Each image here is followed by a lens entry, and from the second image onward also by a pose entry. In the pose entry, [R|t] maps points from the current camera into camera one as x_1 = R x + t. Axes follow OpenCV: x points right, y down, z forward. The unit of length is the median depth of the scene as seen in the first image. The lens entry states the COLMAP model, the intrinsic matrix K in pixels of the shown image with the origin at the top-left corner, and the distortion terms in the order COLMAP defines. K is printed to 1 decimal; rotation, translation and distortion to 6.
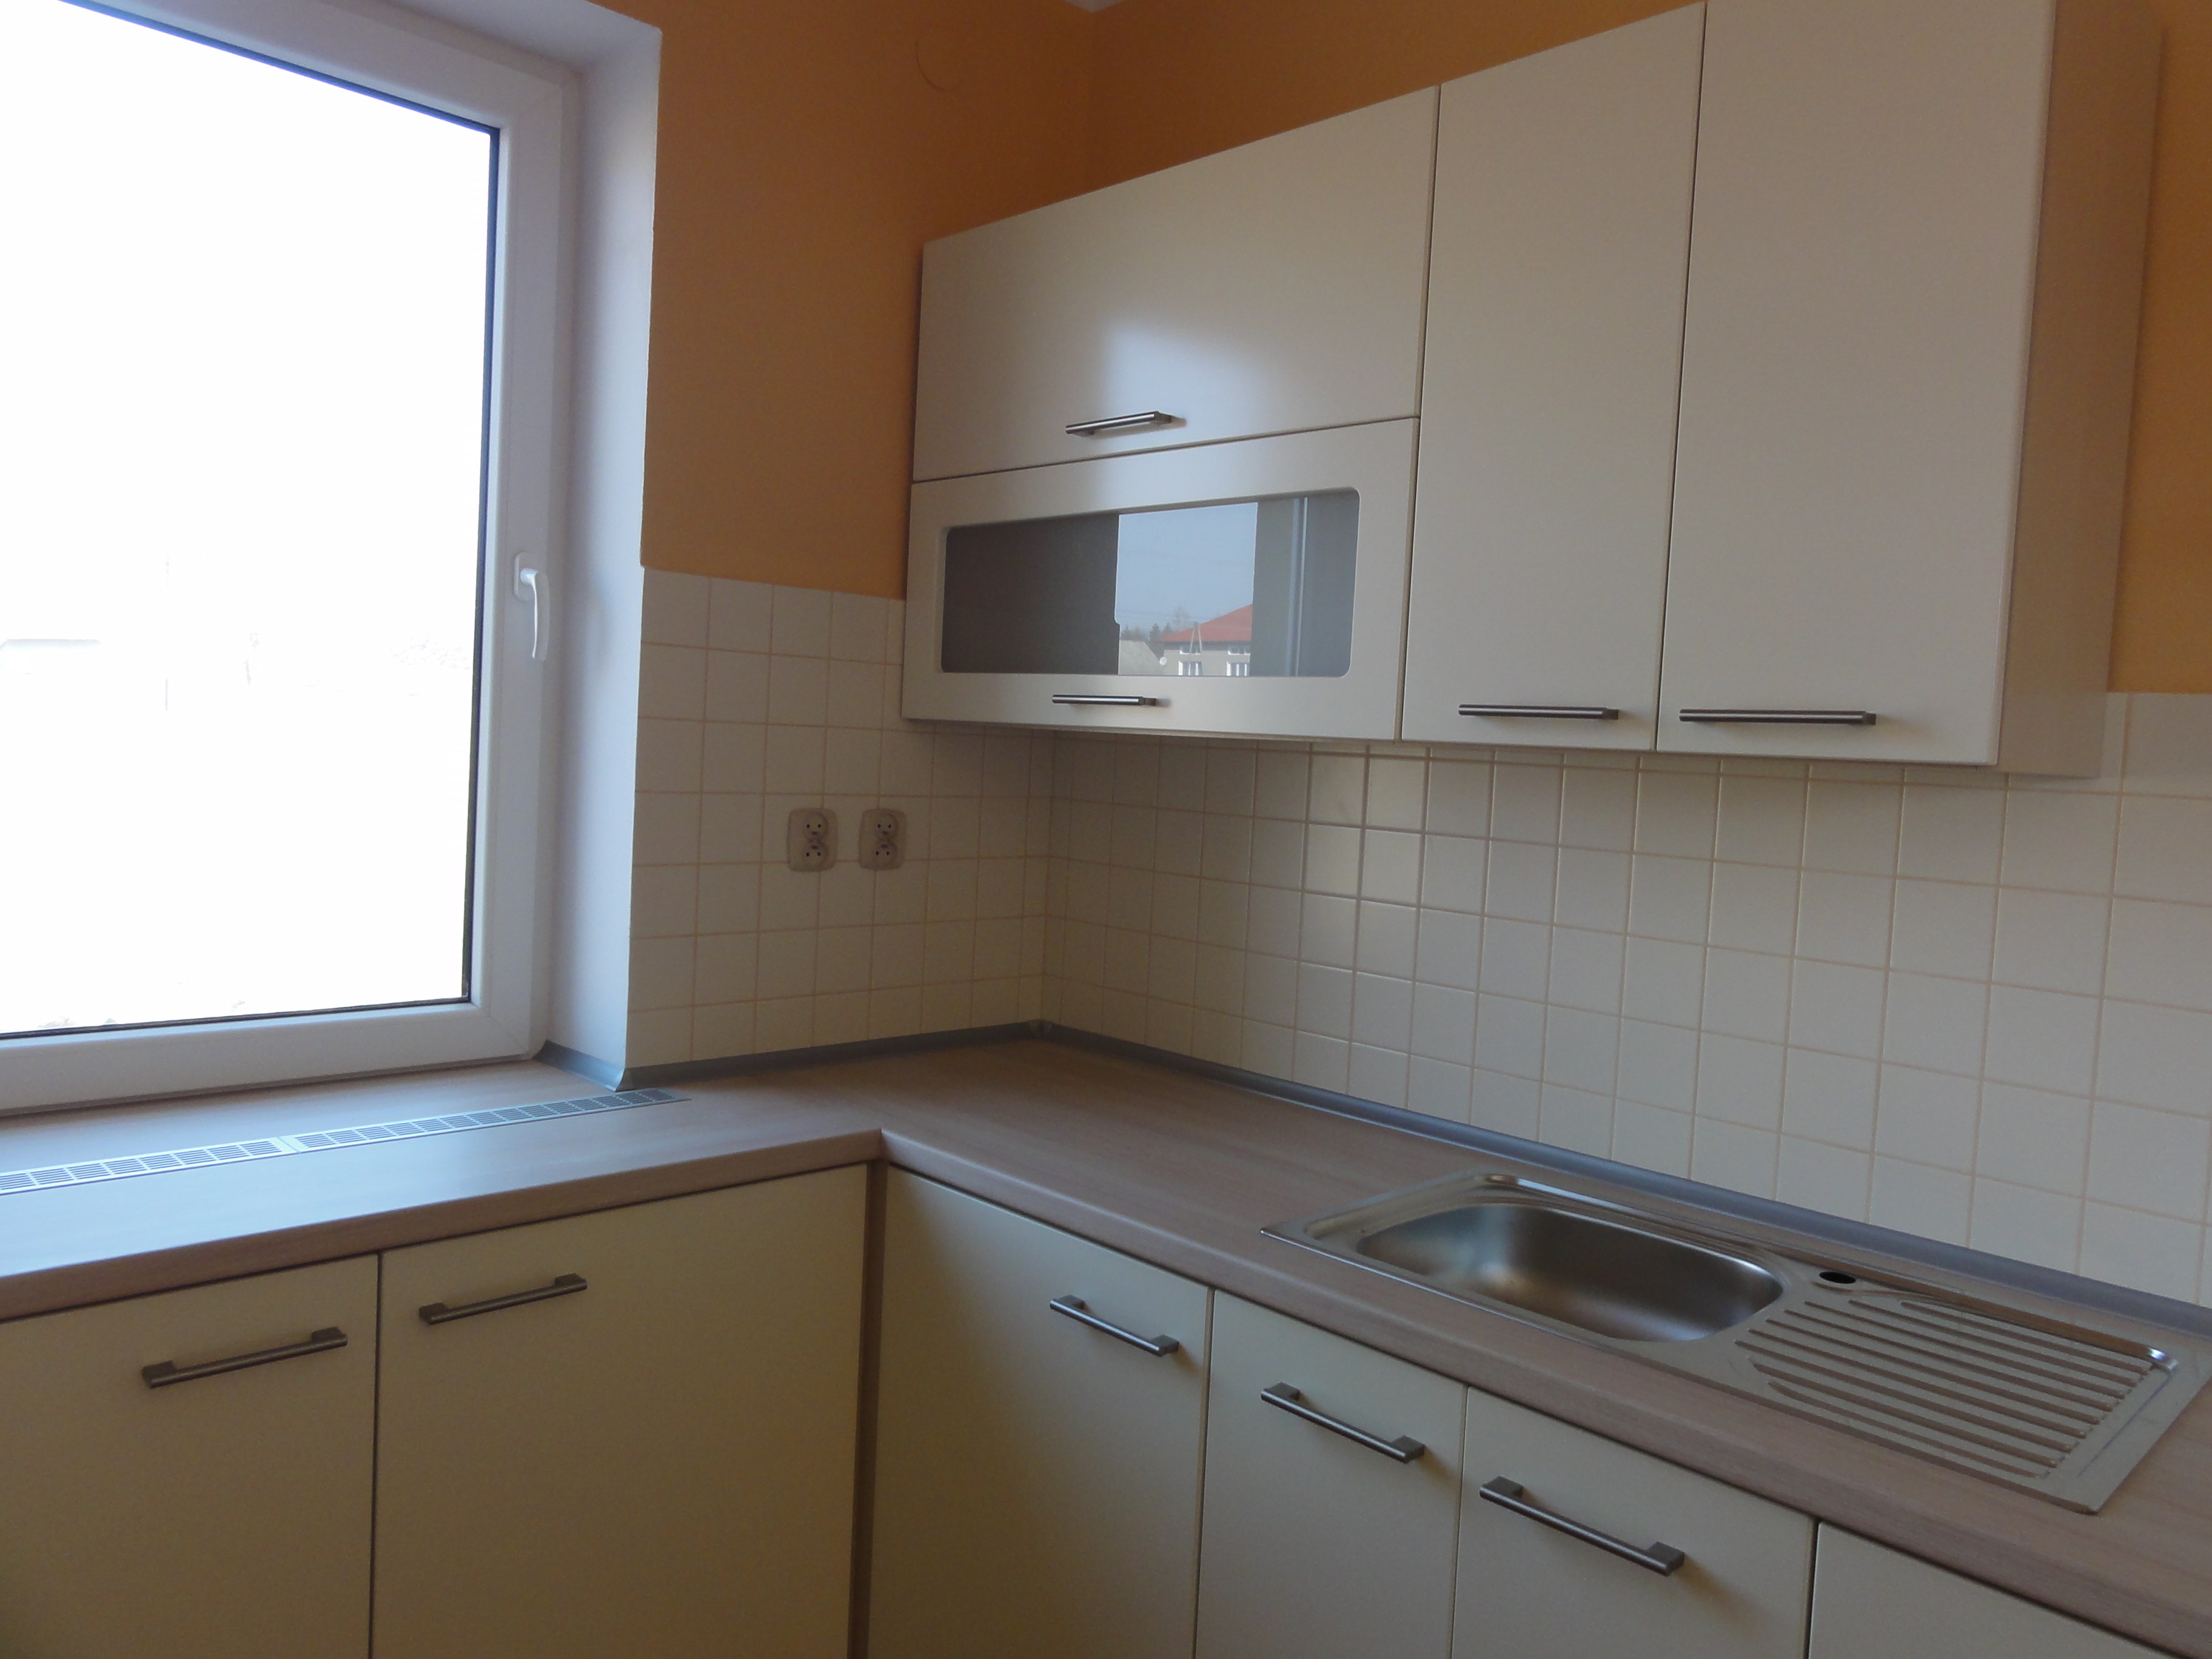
lens RADIAL K [[1561.9, 0, 1114.1], [0, 1561.9, 826.2], [0, 0, 1]] dist [-0.003197, 0.001051]
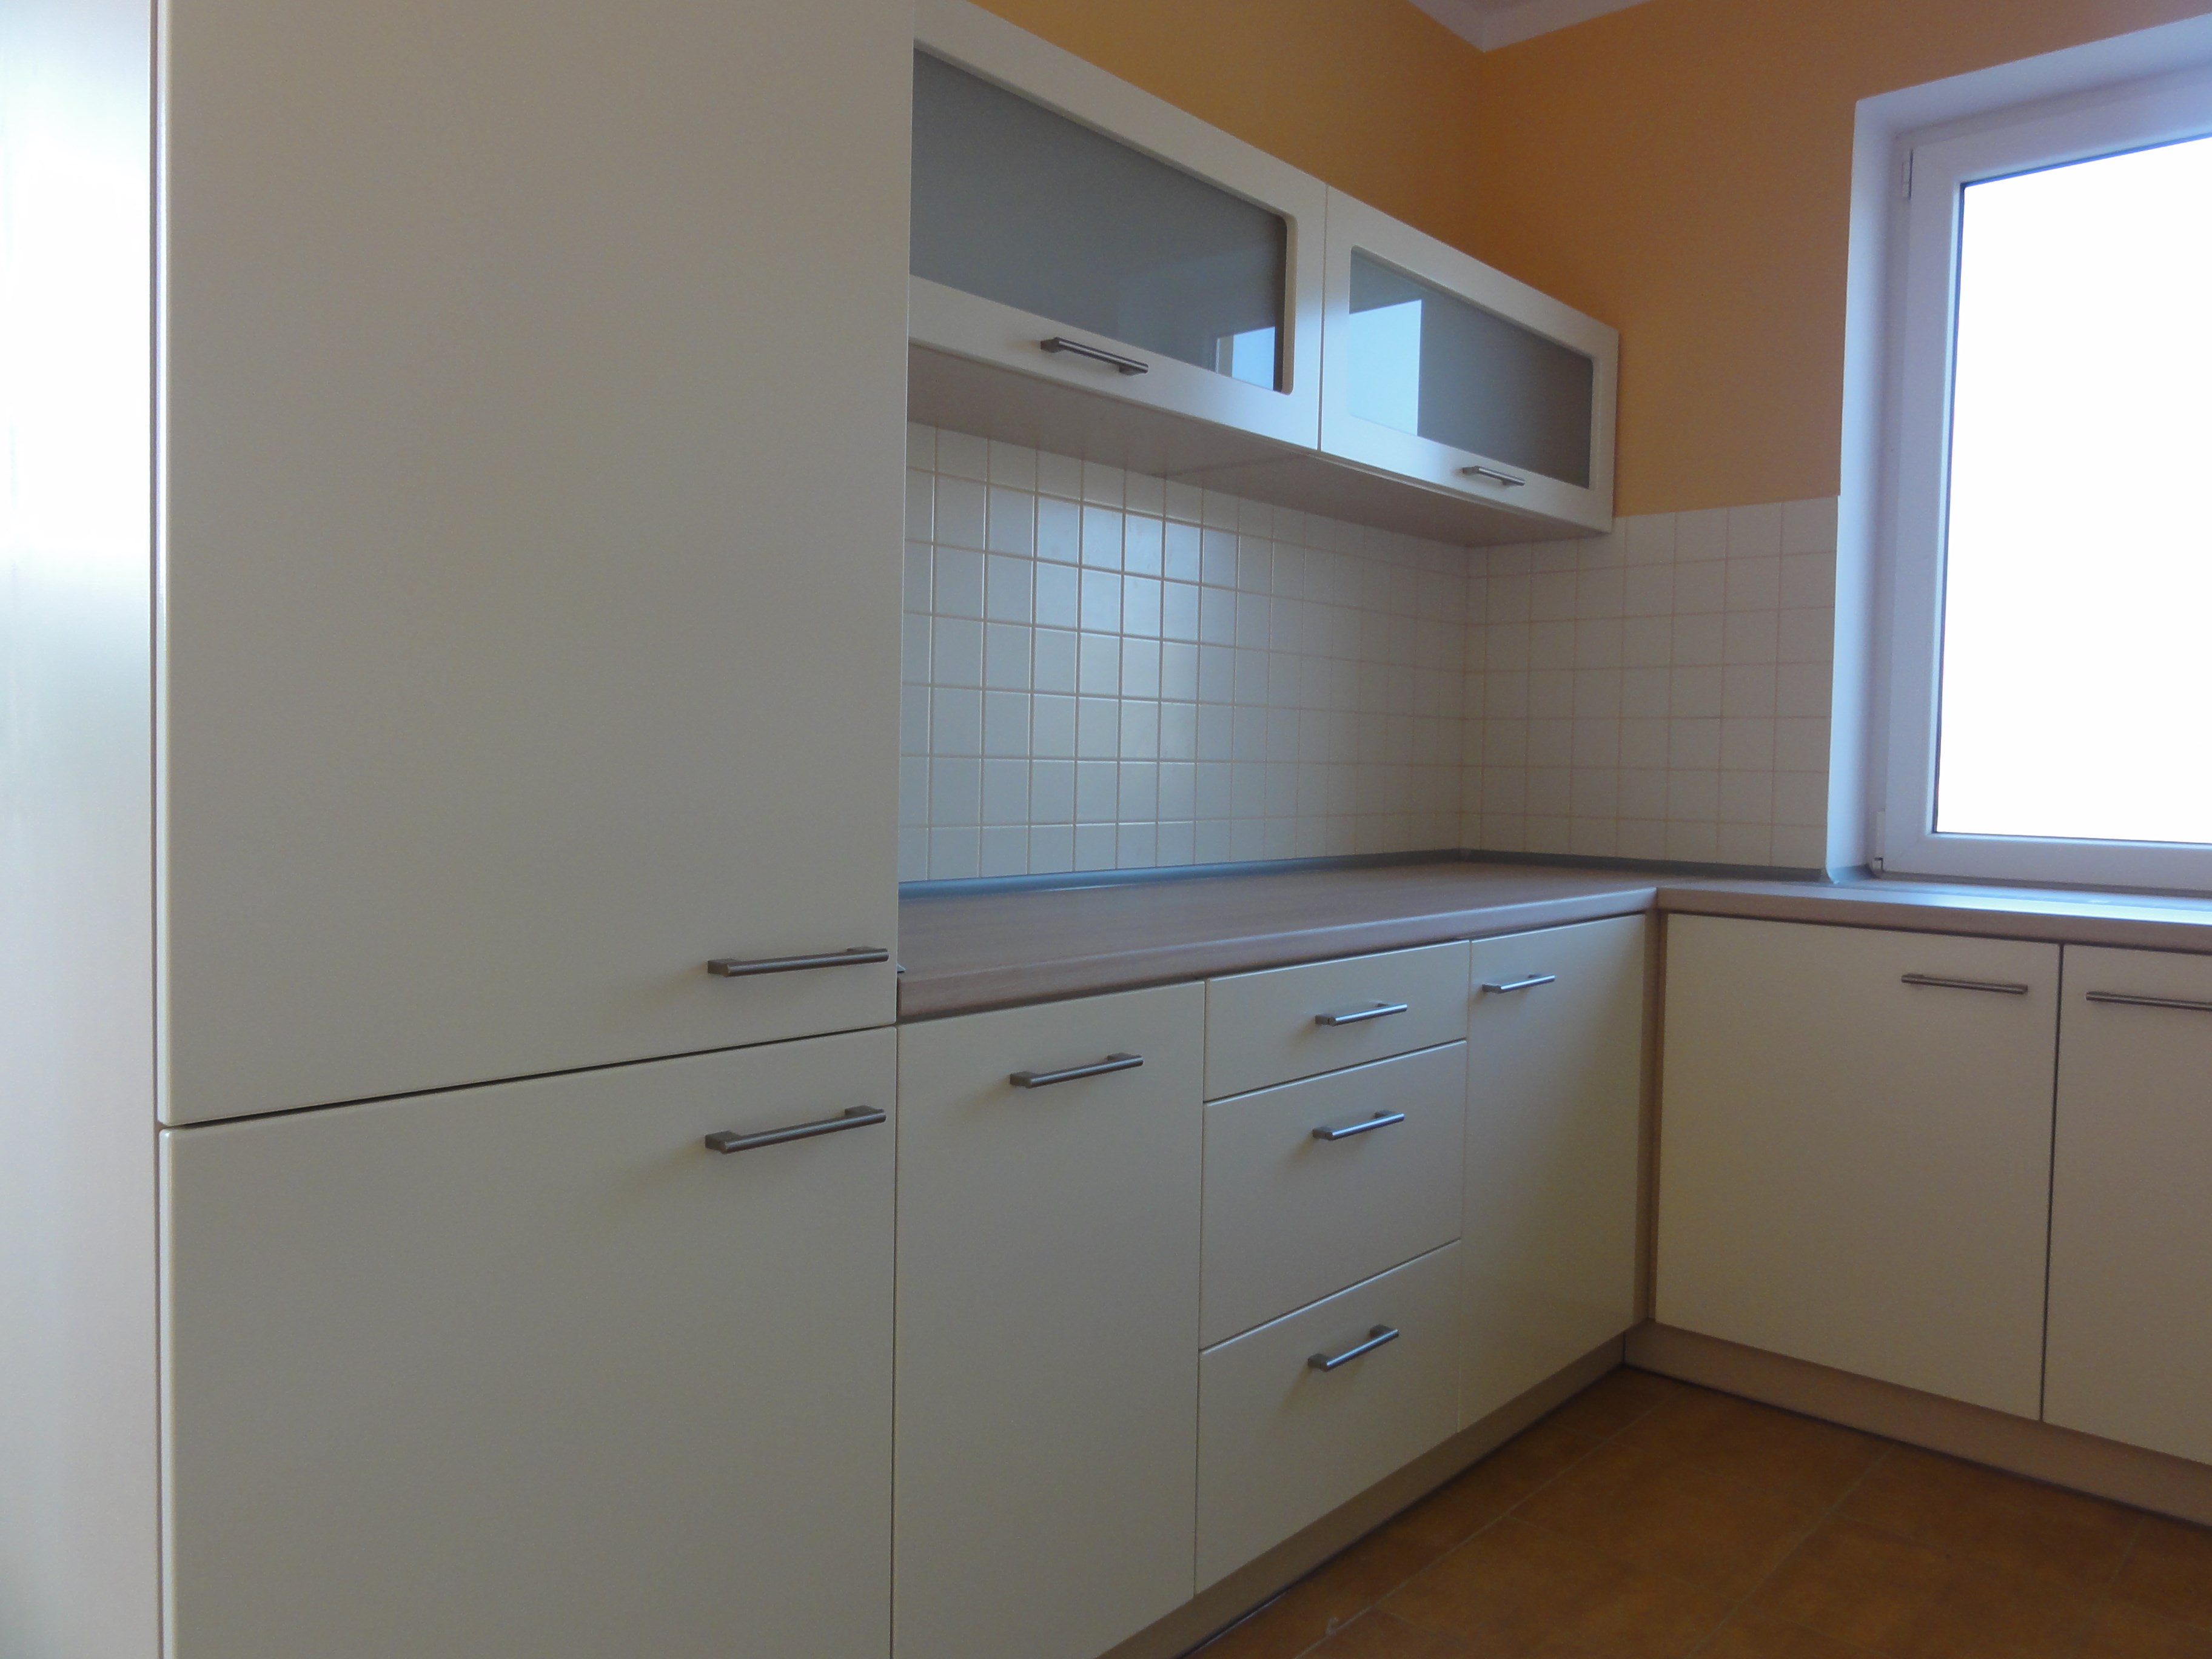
lens RADIAL K [[1561.9, 0, 1114.1], [0, 1561.9, 826.2], [0, 0, 1]] dist [-0.003197, 0.001051]
pose [[0.071168, -0.009279, -0.997421, 0.663348], [-0.071911, 0.997307, -0.014409, 0.178112], [0.994869, 0.072751, 0.070309, 0.003682]]
